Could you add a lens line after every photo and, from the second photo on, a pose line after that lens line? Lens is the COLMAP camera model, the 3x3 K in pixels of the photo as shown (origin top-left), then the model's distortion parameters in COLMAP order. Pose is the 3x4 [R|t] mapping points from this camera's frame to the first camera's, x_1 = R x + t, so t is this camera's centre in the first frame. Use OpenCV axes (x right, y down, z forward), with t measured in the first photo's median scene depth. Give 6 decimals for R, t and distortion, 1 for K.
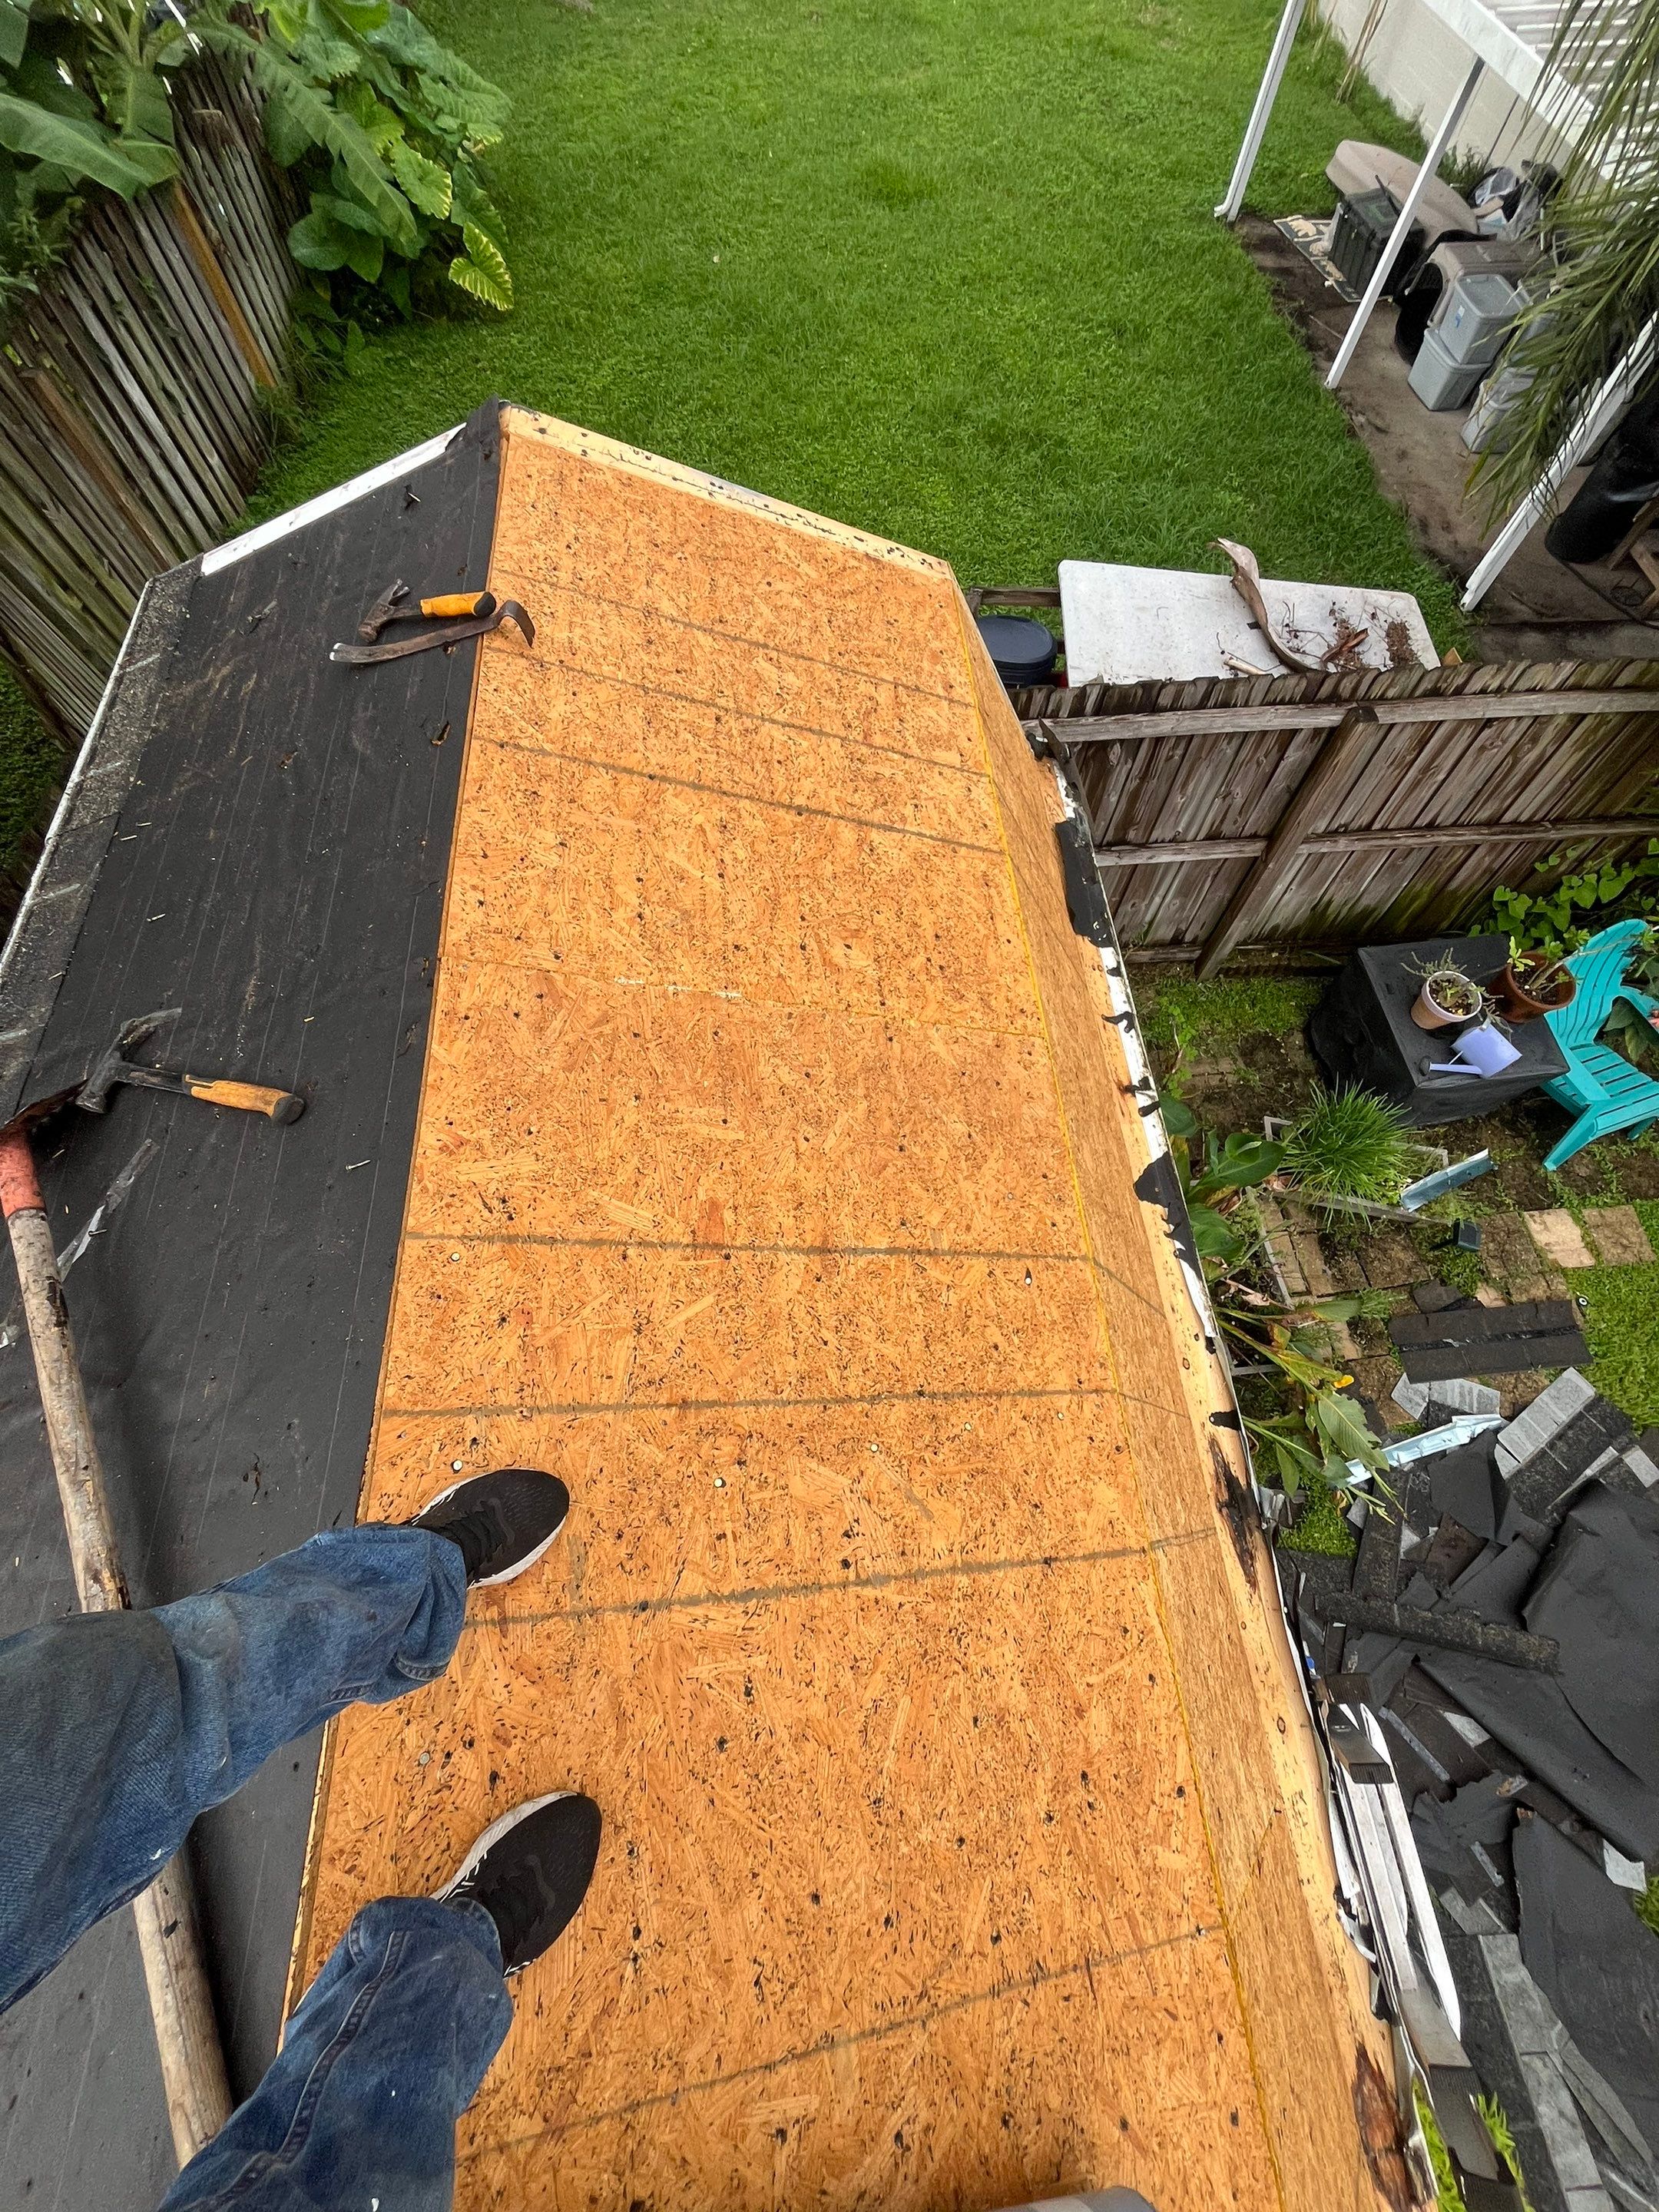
lens RADIAL K [[897.7, 0, 833.4], [0, 897.7, 1104.5], [0, 0, 1]] dist [-0.002968, -0.001260]
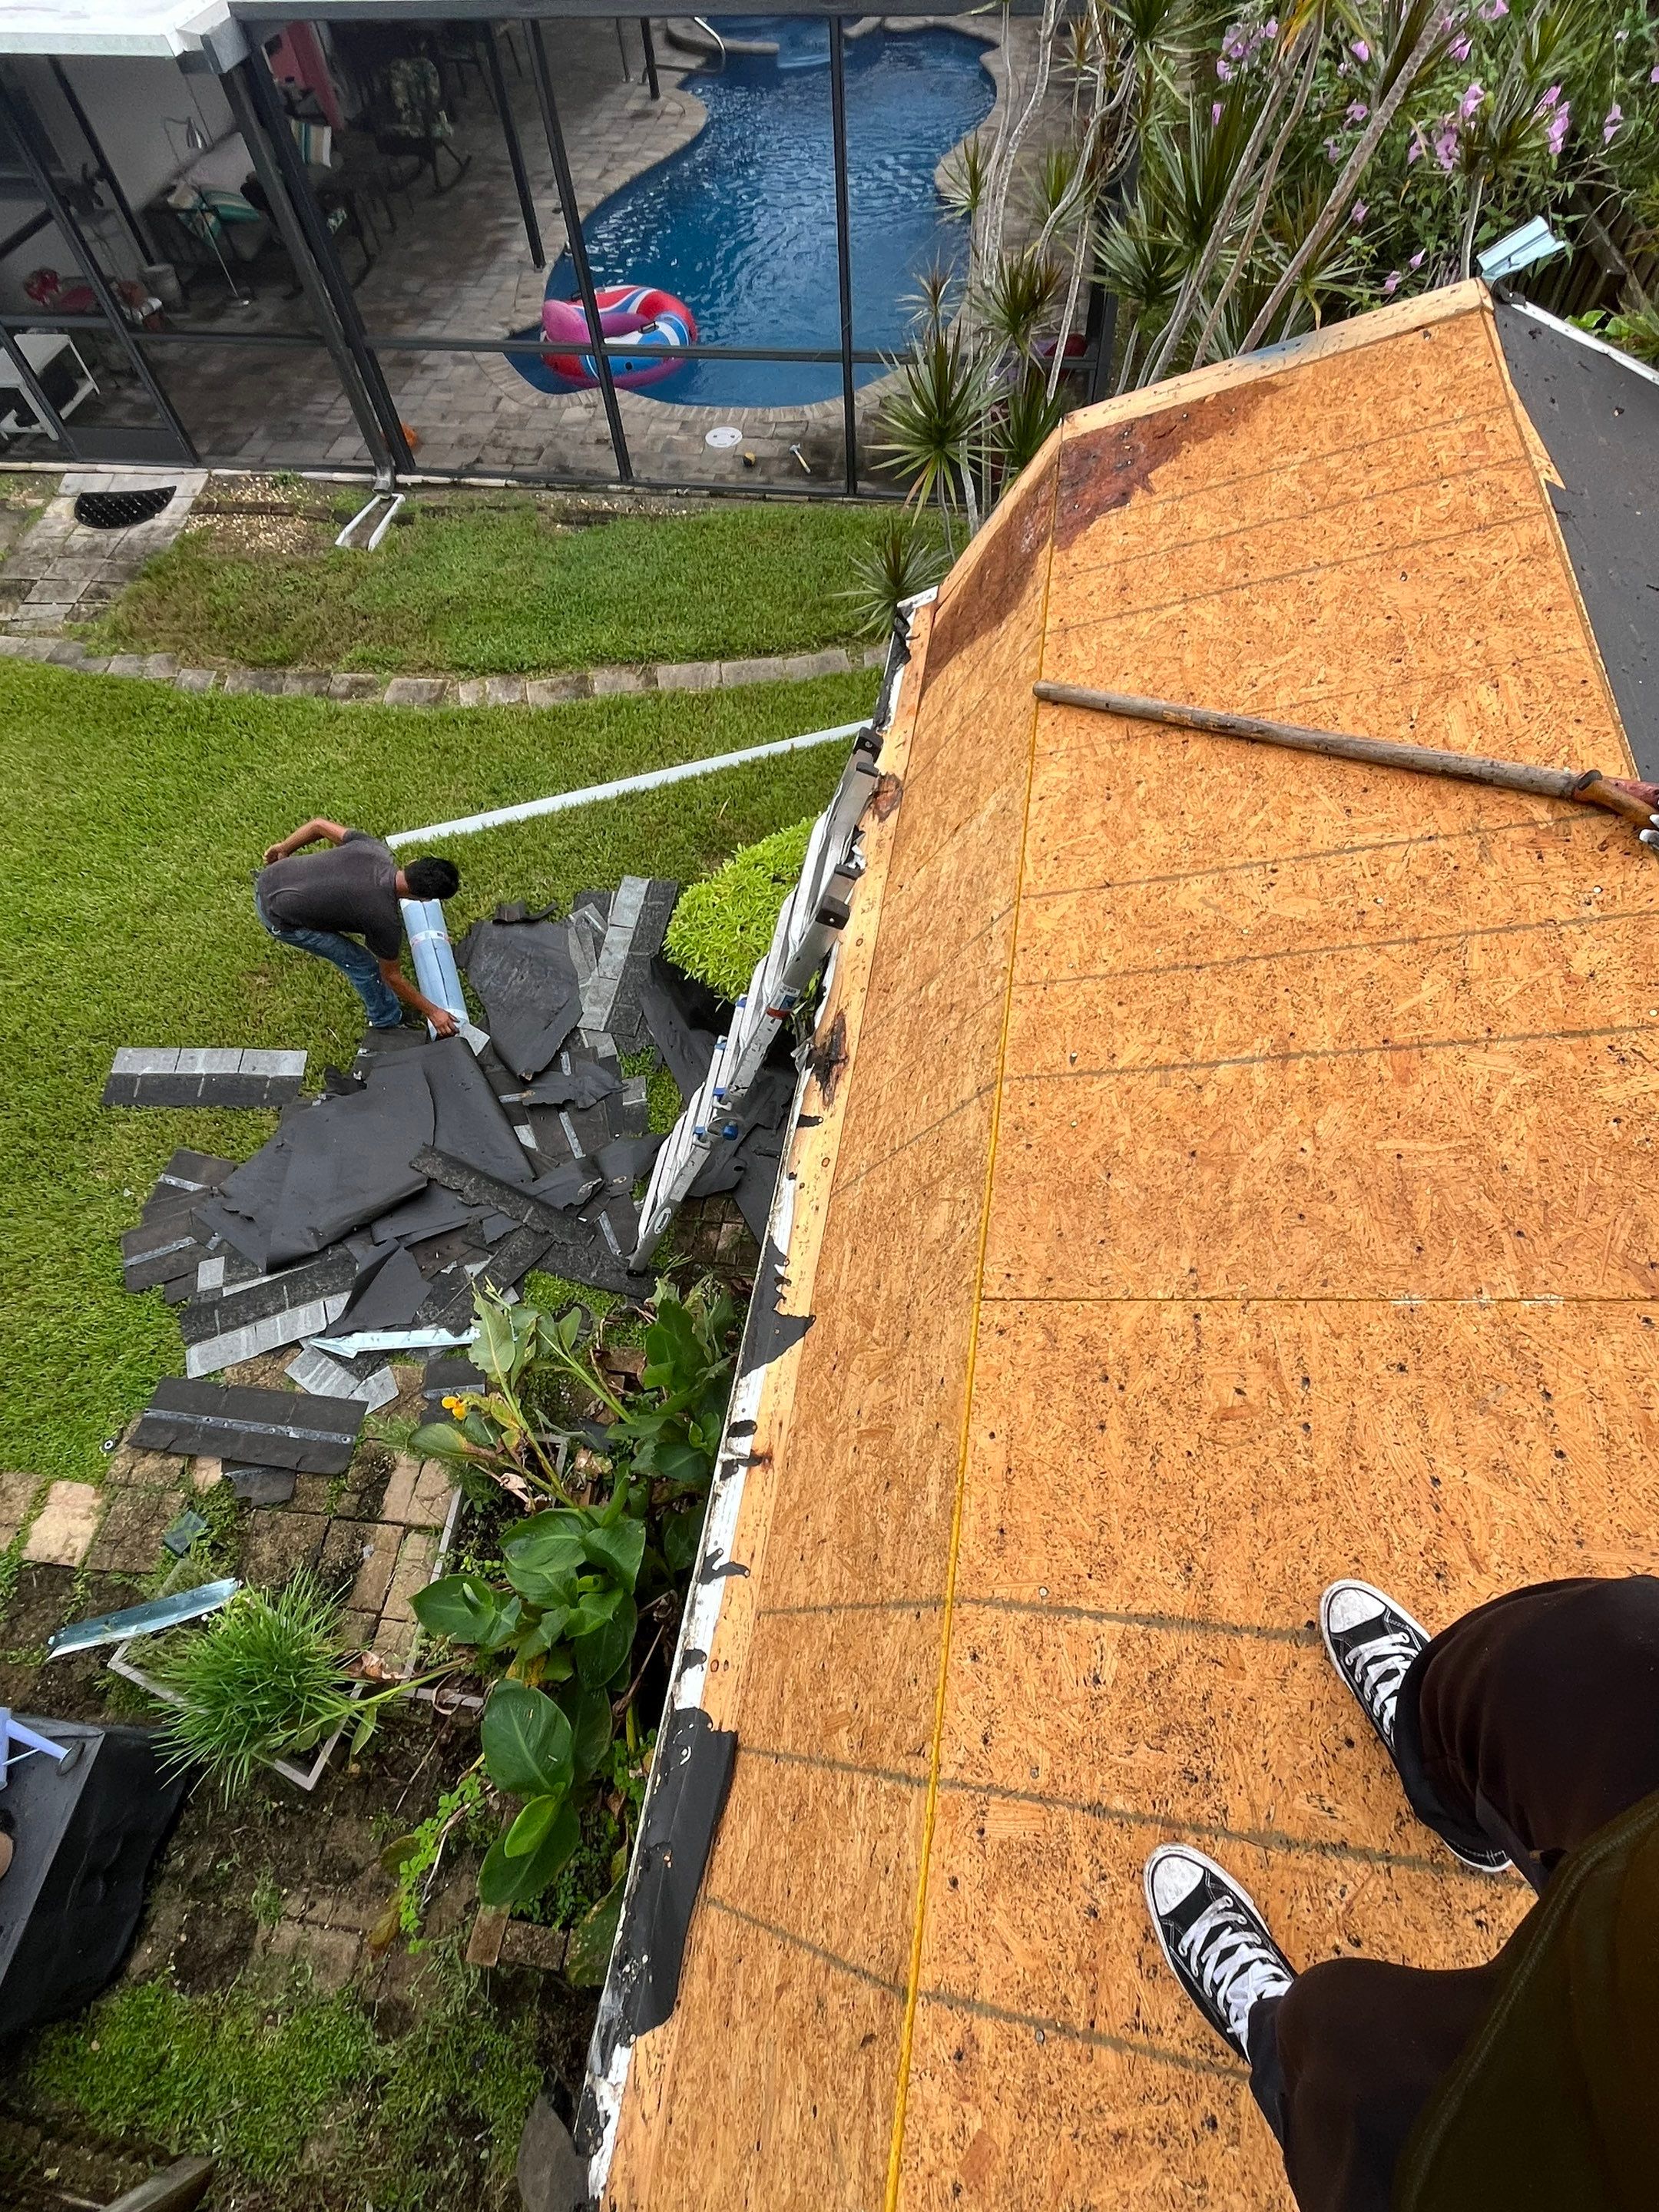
lens RADIAL K [[1100.8, 0, 836.6], [0, 1100.8, 1102.8], [0, 0, 1]] dist [-0.002053, 0.000574]
pose [[-0.972732, -0.192585, 0.129238, 0.099140], [0.212129, -0.513462, 0.831479, -0.322188], [-0.093772, 0.836222, 0.540314, 0.107614]]
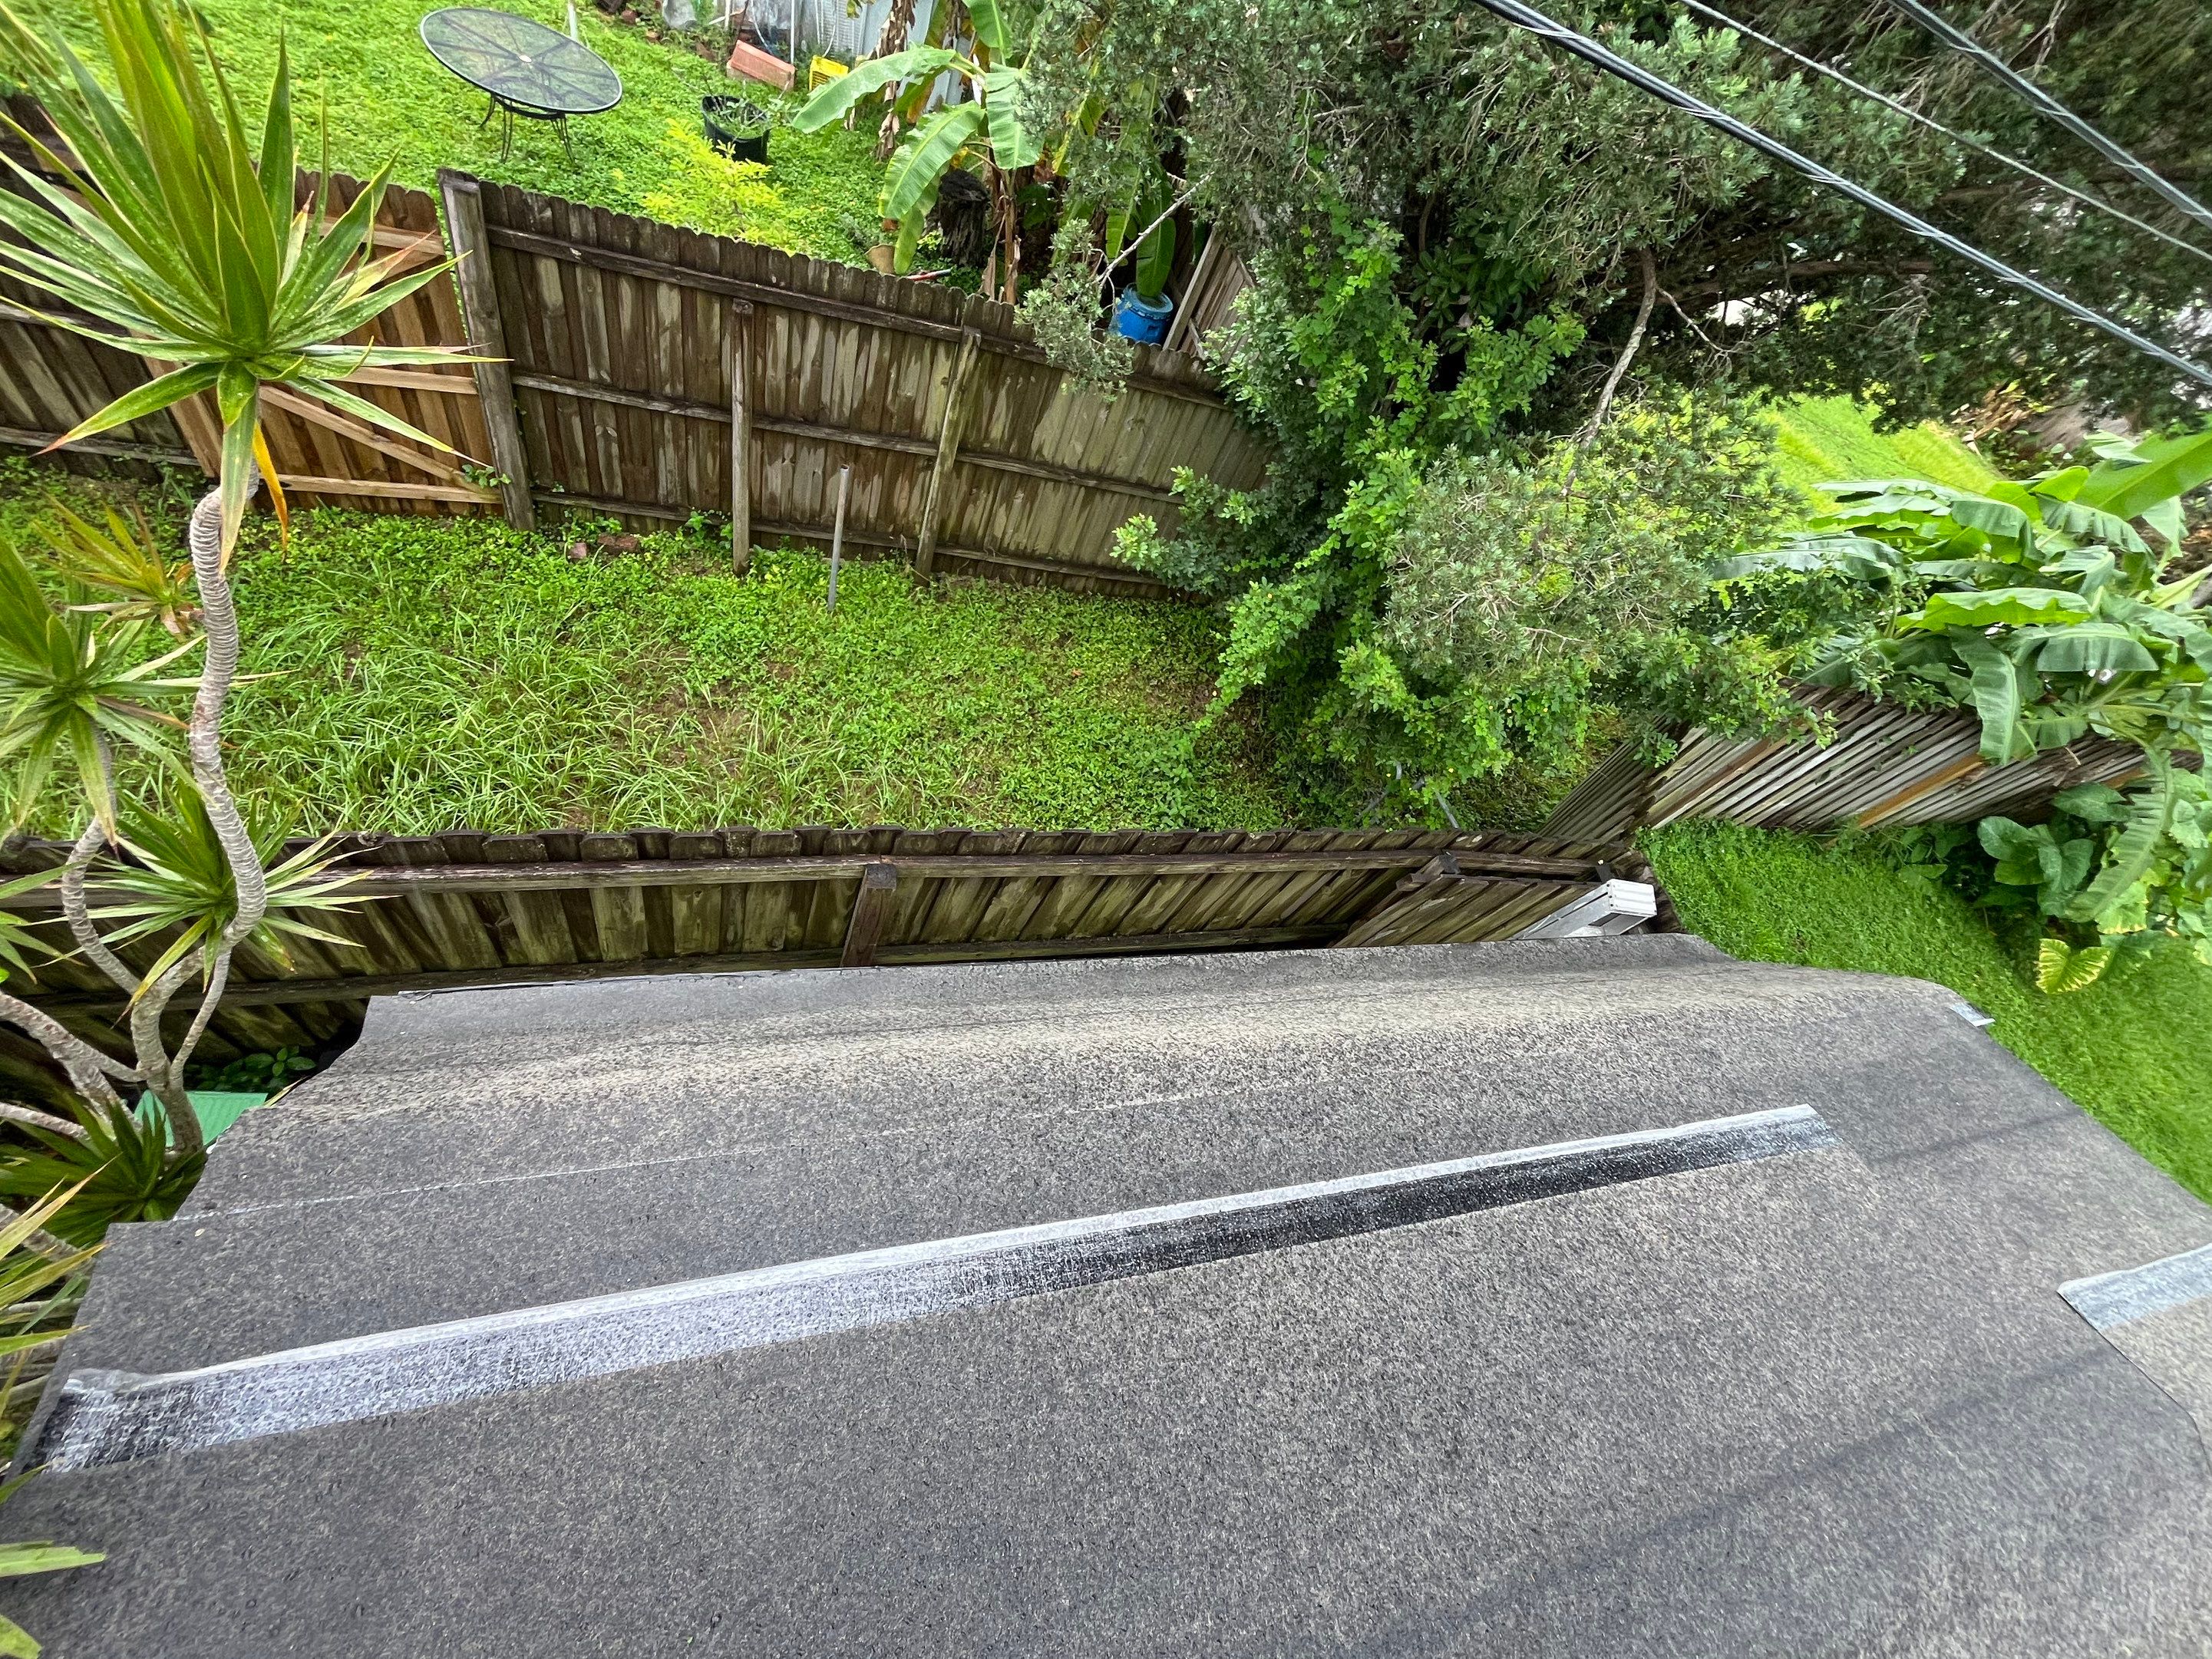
lens RADIAL K [[888.2, 0, 1105.1], [0, 888.2, 825.8], [0, 0, 1]] dist [-0.003111, -0.000523]
pose [[0.118344, 0.837224, -0.533901, -0.199432], [-0.987262, 0.156790, 0.027031, 0.250316], [0.106342, 0.523901, 0.845115, -0.166325]]
